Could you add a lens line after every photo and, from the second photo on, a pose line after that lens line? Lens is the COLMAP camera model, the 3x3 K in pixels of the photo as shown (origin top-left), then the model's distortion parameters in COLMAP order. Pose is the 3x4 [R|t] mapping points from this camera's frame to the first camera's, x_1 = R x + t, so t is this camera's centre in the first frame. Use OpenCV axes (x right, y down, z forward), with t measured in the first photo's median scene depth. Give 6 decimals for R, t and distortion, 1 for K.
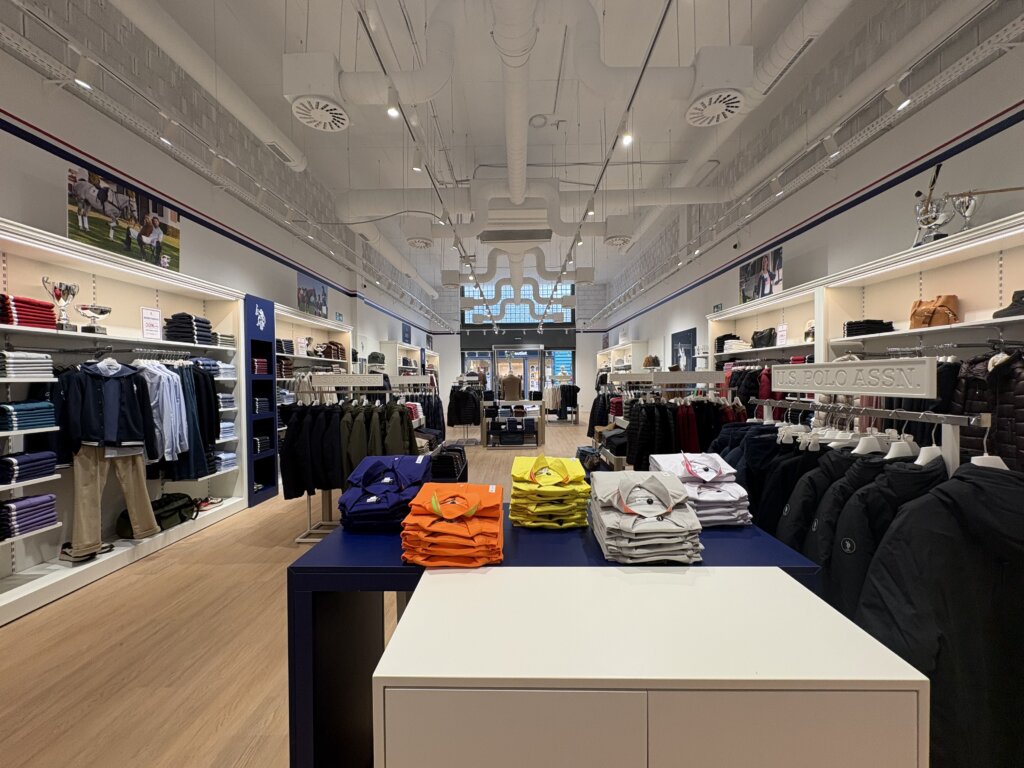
lens RADIAL K [[397.6, 0, 508.6], [0, 397.6, 377.9], [0, 0, 1]] dist [0.000419, 0.000019]
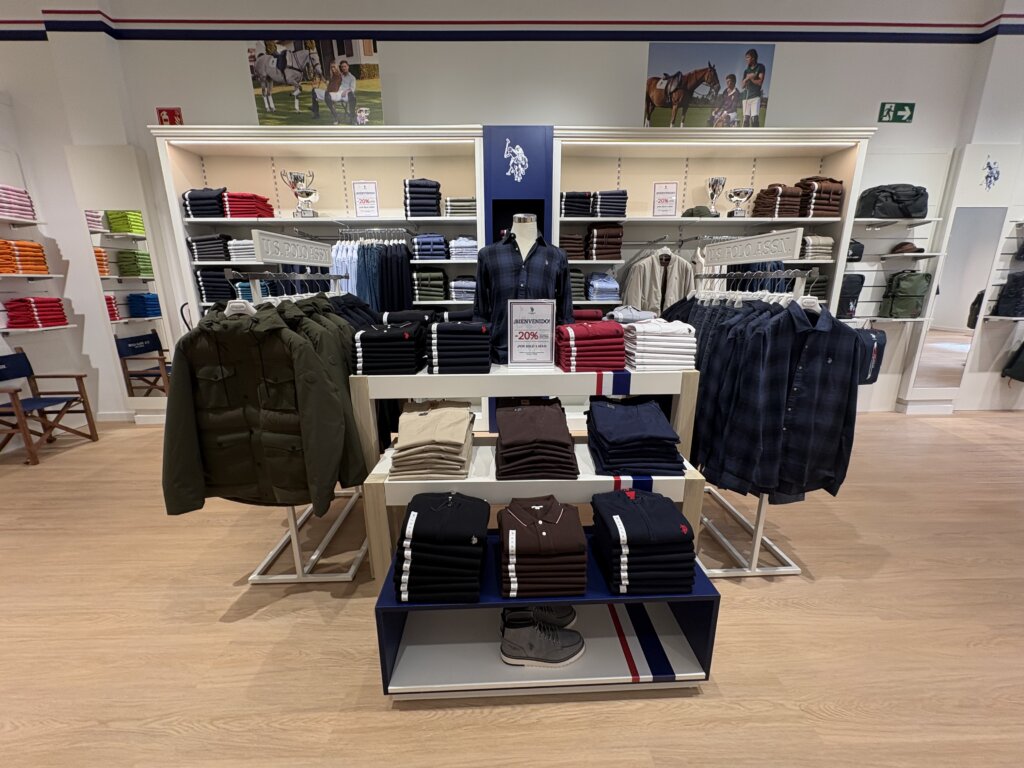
lens RADIAL K [[397.6, 0, 508.6], [0, 397.6, 377.9], [0, 0, 1]] dist [0.000419, 0.000019]
pose [[0.045976, 0.245224, -0.968376, 0.102420], [0.006509, 0.969307, 0.245769, 0.039347], [0.998921, -0.017603, 0.042969, 1.291772]]
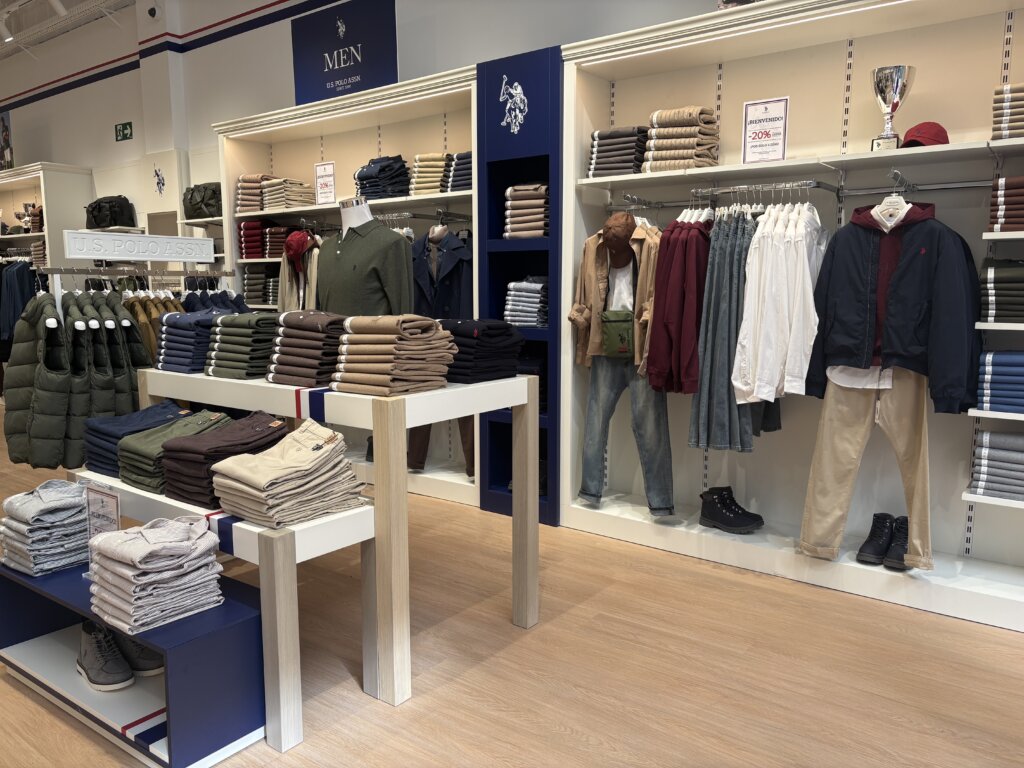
lens RADIAL K [[819.9, 0, 512.0], [0, 819.9, 384.0], [0, 0, 1]] dist [-0.169480, 0.269991]
pose [[-0.585668, 0.111386, -0.802861, 0.126624], [0.009176, 0.991360, 0.130845, 0.041129], [0.810499, 0.069265, -0.581630, 2.049492]]
